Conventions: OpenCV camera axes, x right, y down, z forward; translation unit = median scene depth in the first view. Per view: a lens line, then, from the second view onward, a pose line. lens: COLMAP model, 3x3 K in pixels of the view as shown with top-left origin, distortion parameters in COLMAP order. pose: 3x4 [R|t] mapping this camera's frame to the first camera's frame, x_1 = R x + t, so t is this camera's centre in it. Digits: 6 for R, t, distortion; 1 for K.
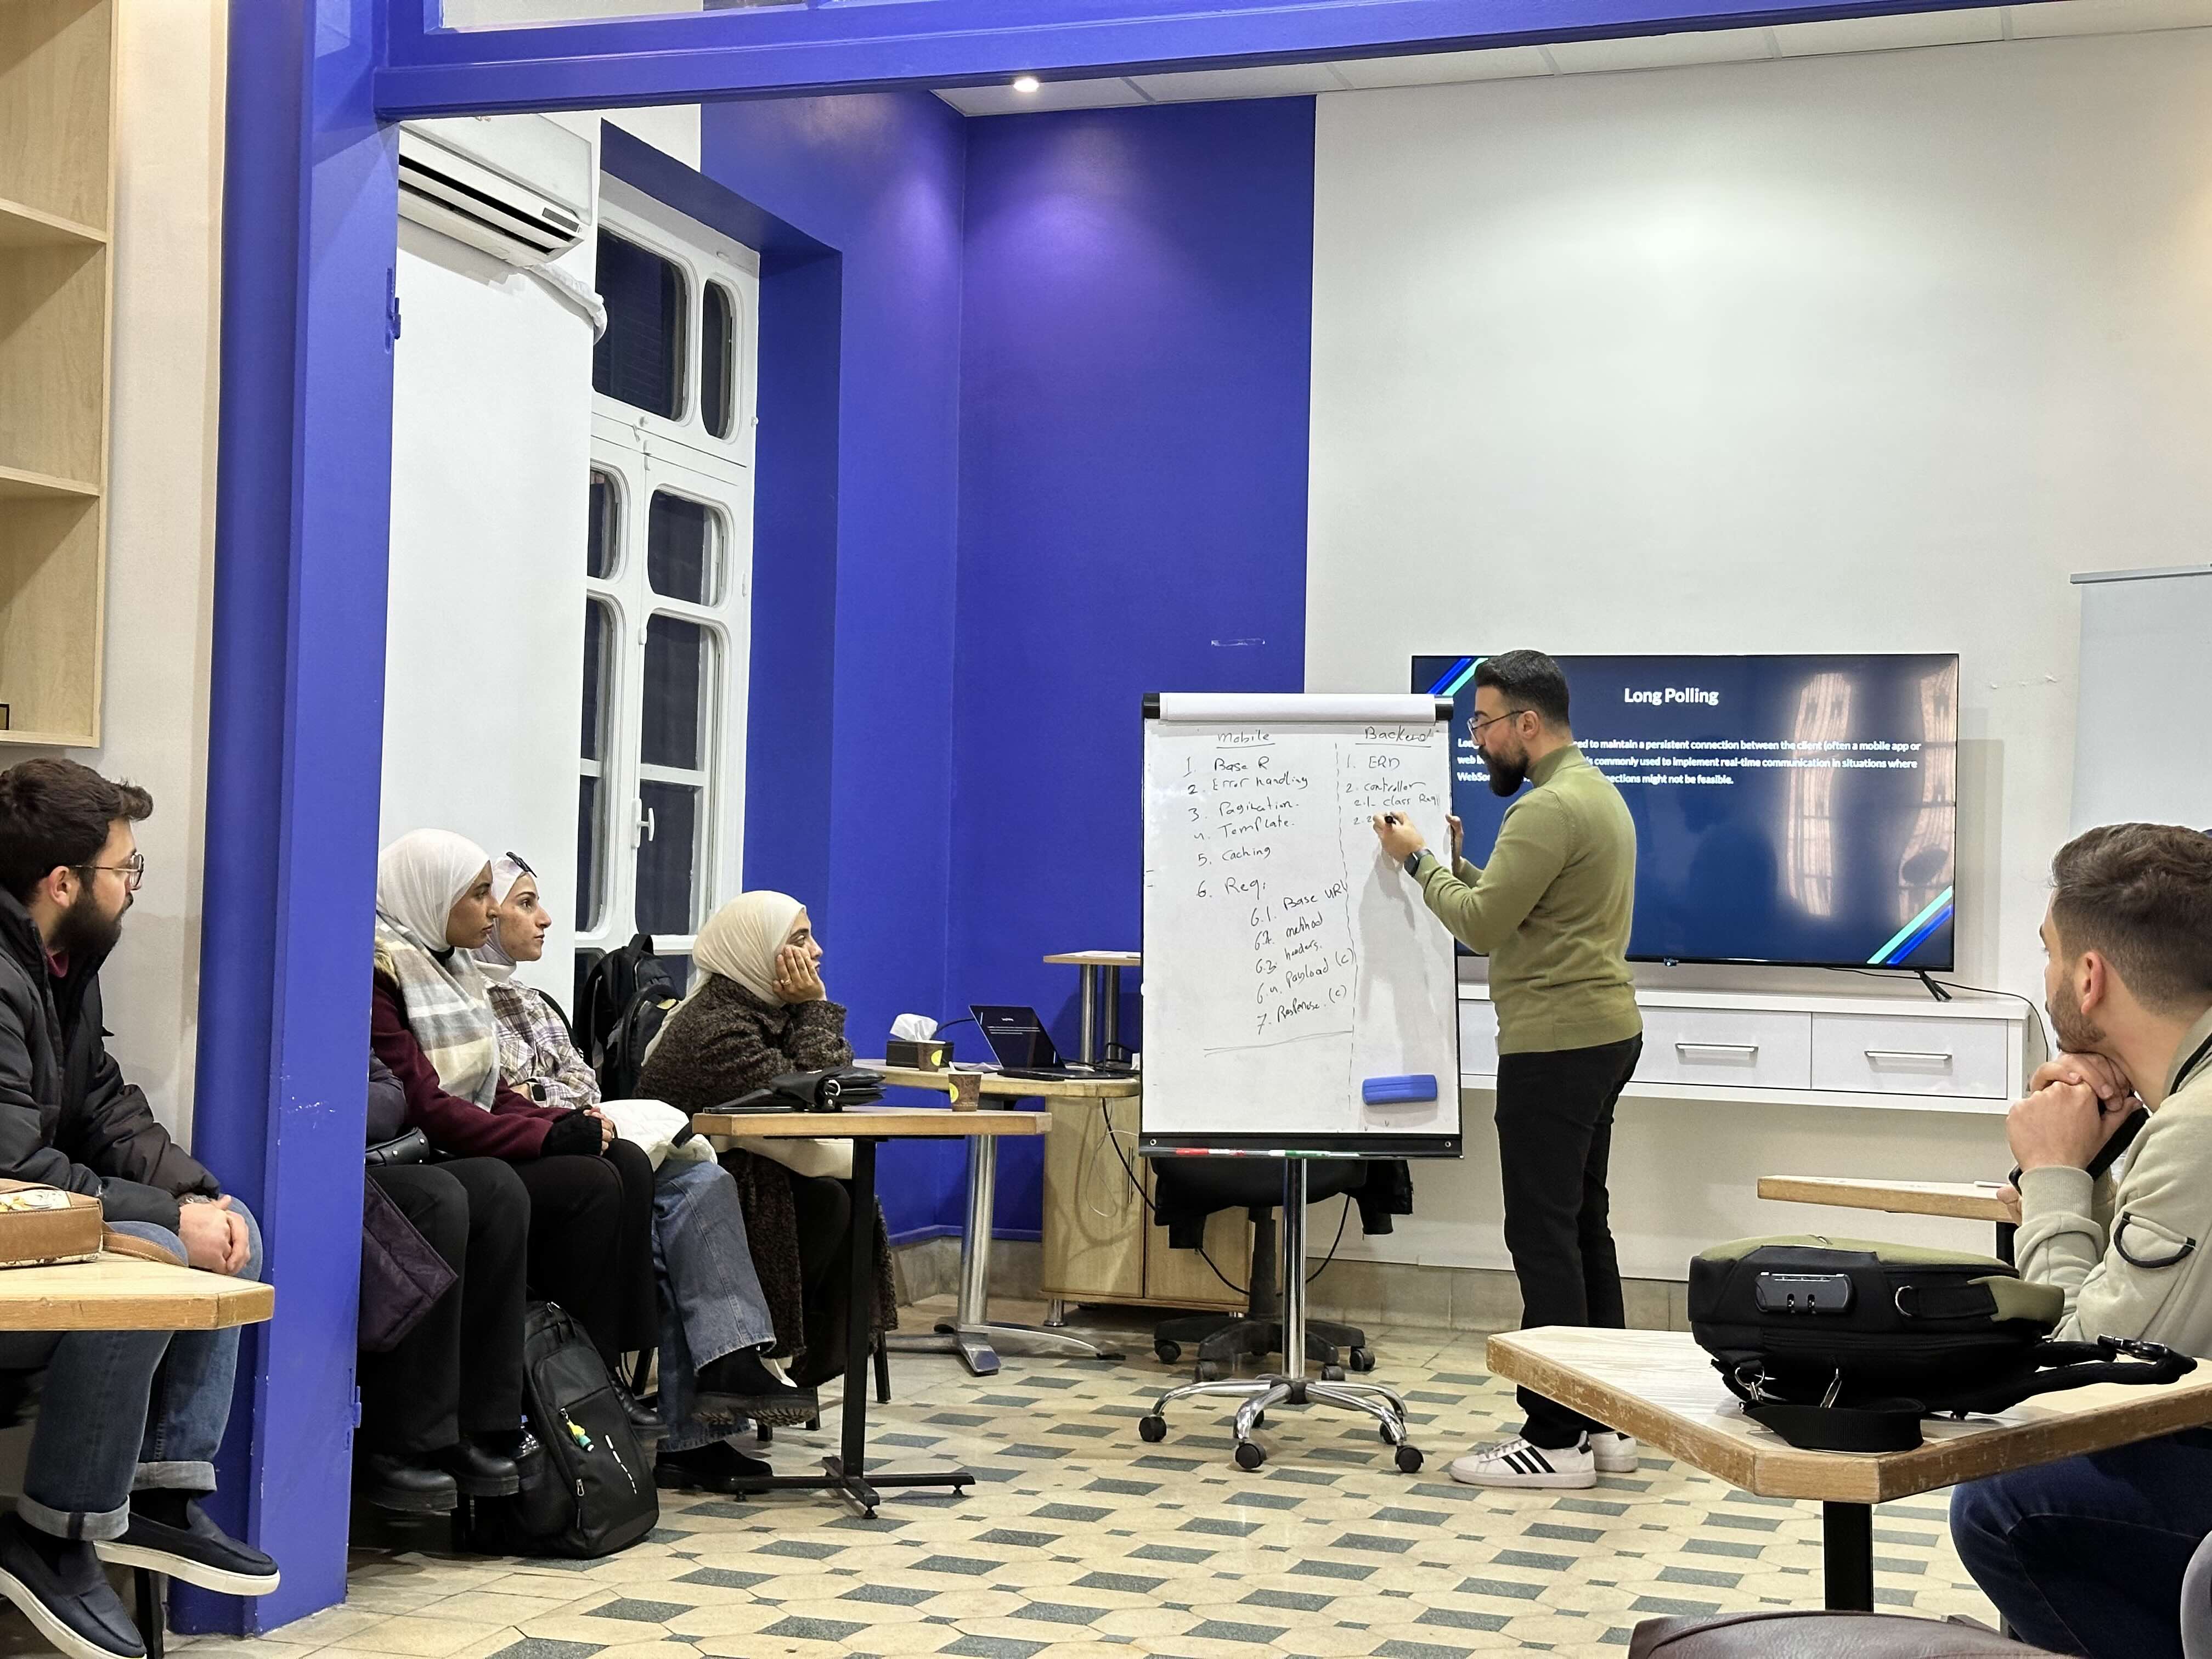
lens RADIAL K [[3034.3, 0, 1110.8], [0, 3034.3, 833.7], [0, 0, 1]] dist [0.029140, 0.000000]
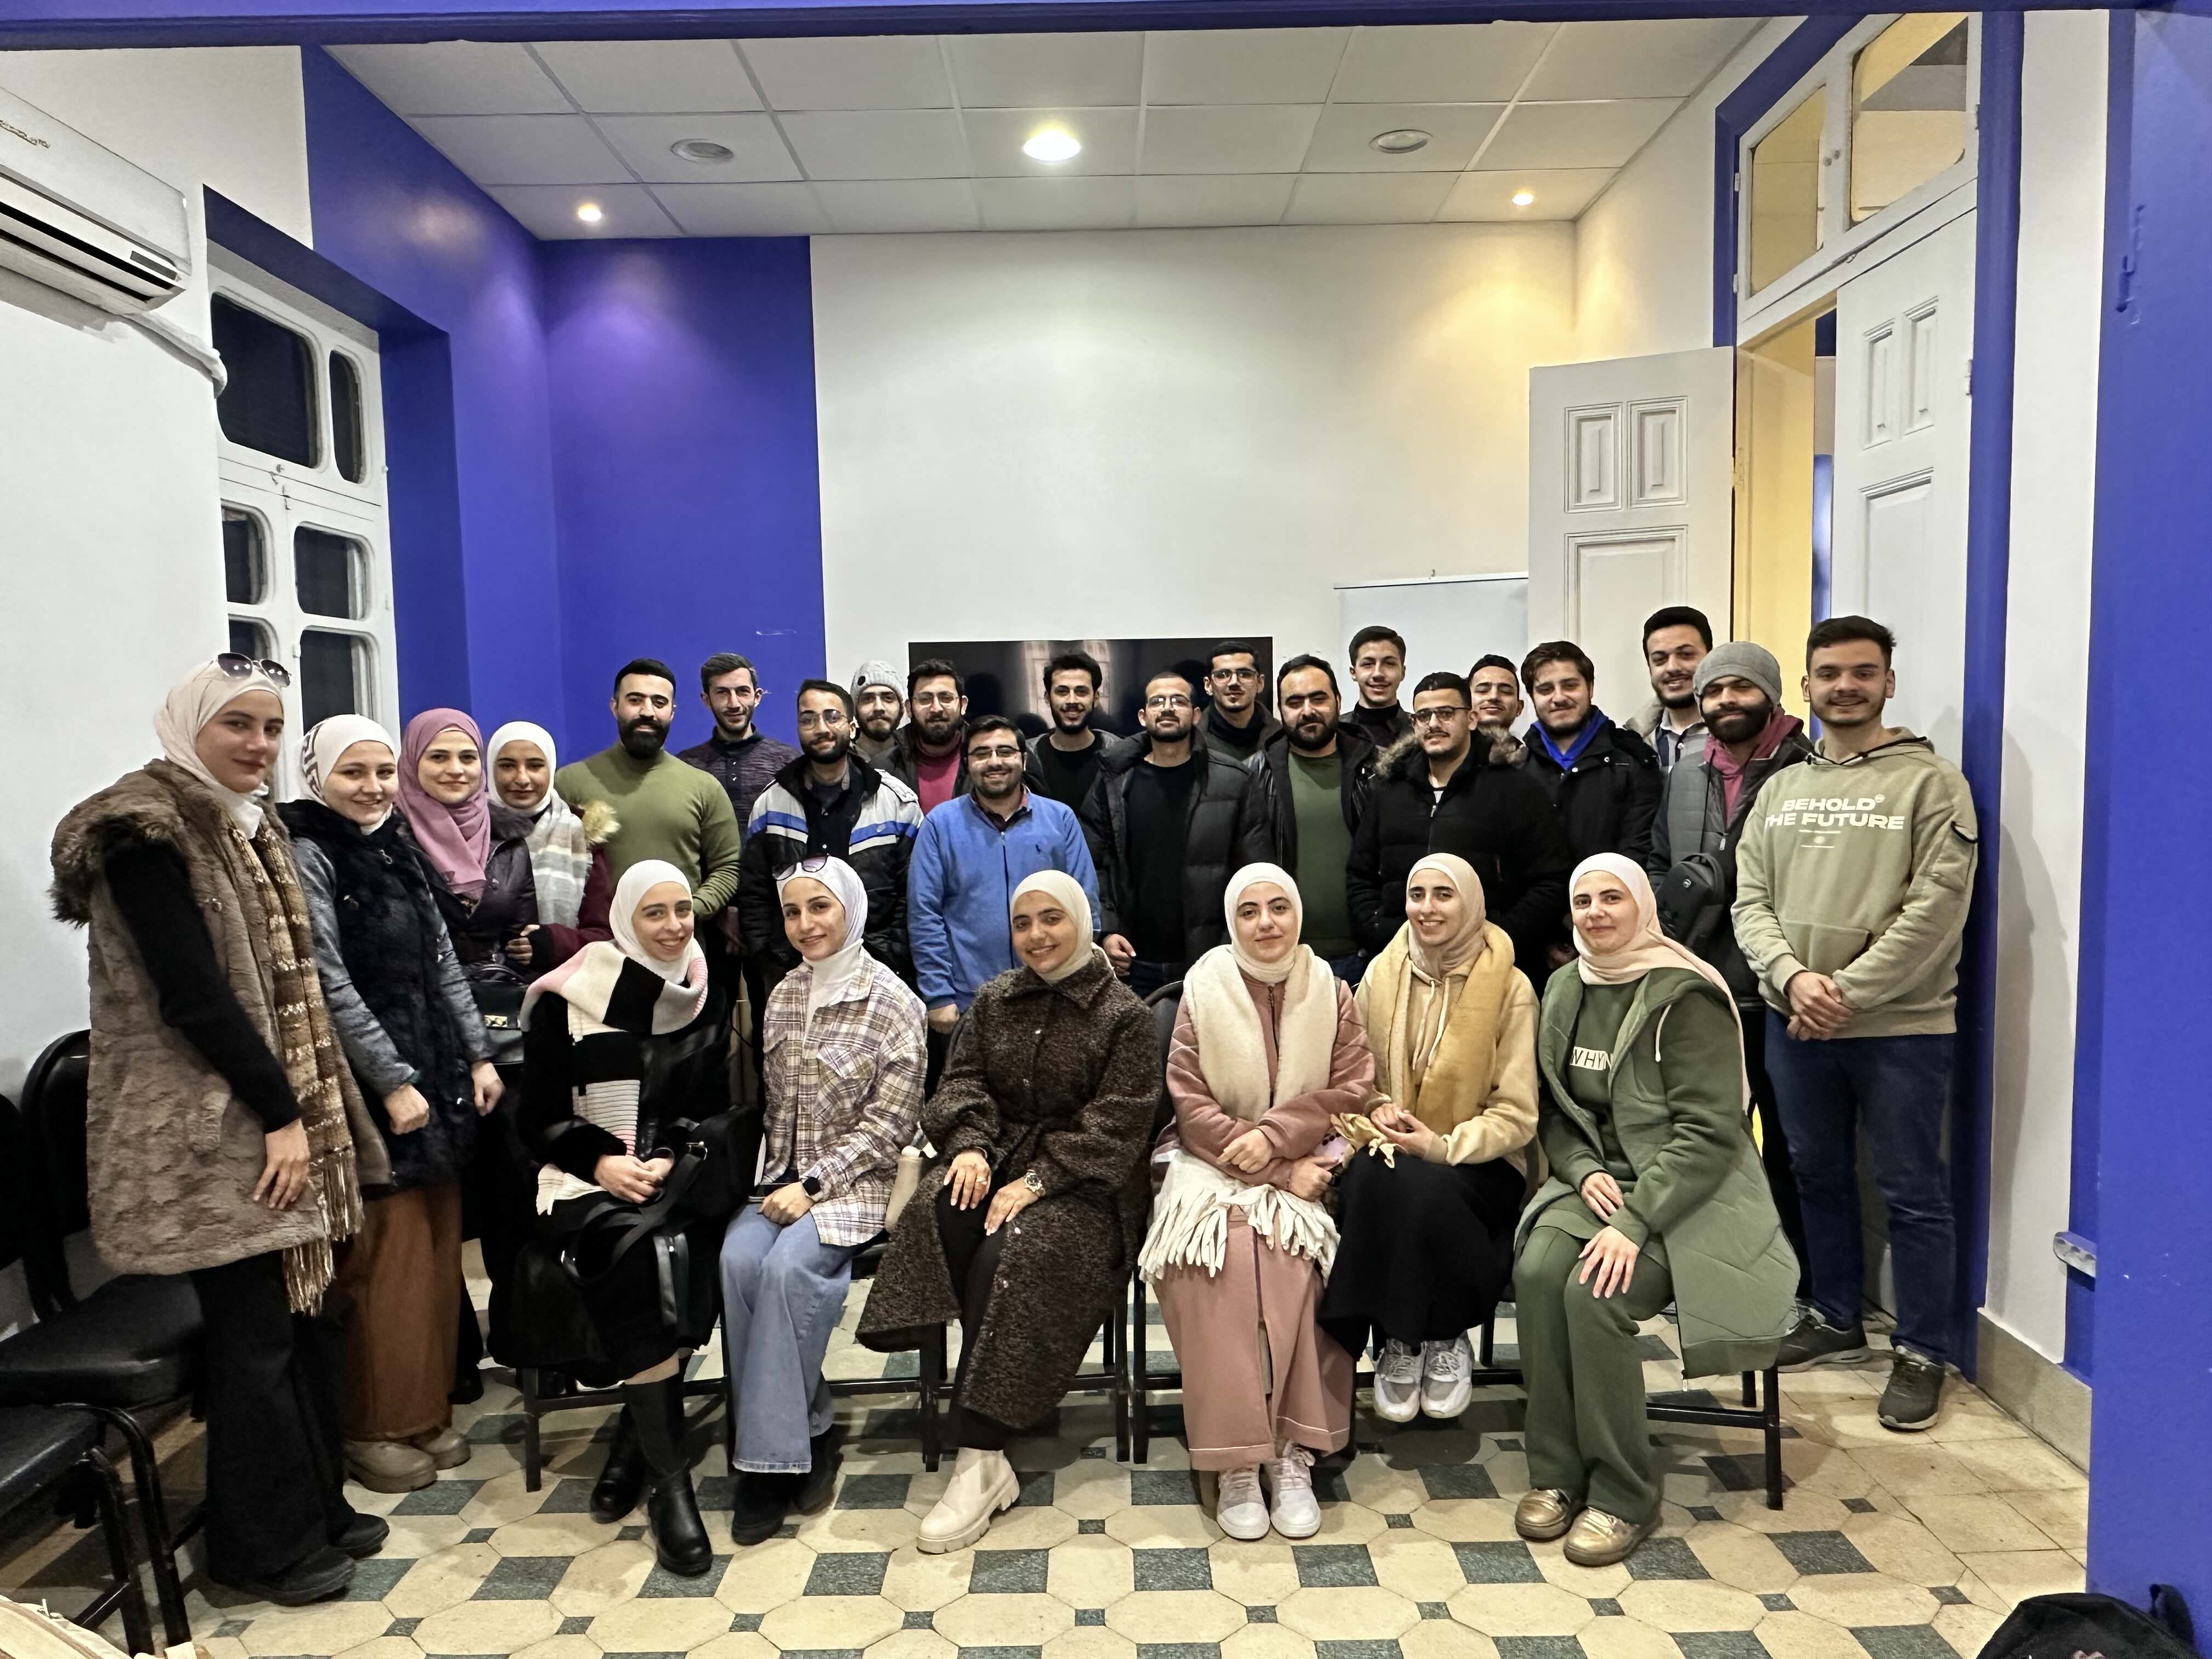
lens RADIAL K [[1418.6, 0, 1107.3], [0, 1418.6, 836.6], [0, 0, 1]] dist [-0.016039, 0.005069]
pose [[0.943765, -0.066177, 0.323927, -0.036689], [0.029112, 0.992591, 0.117965, -0.048052], [-0.329334, -0.101901, 0.938699, 0.359617]]
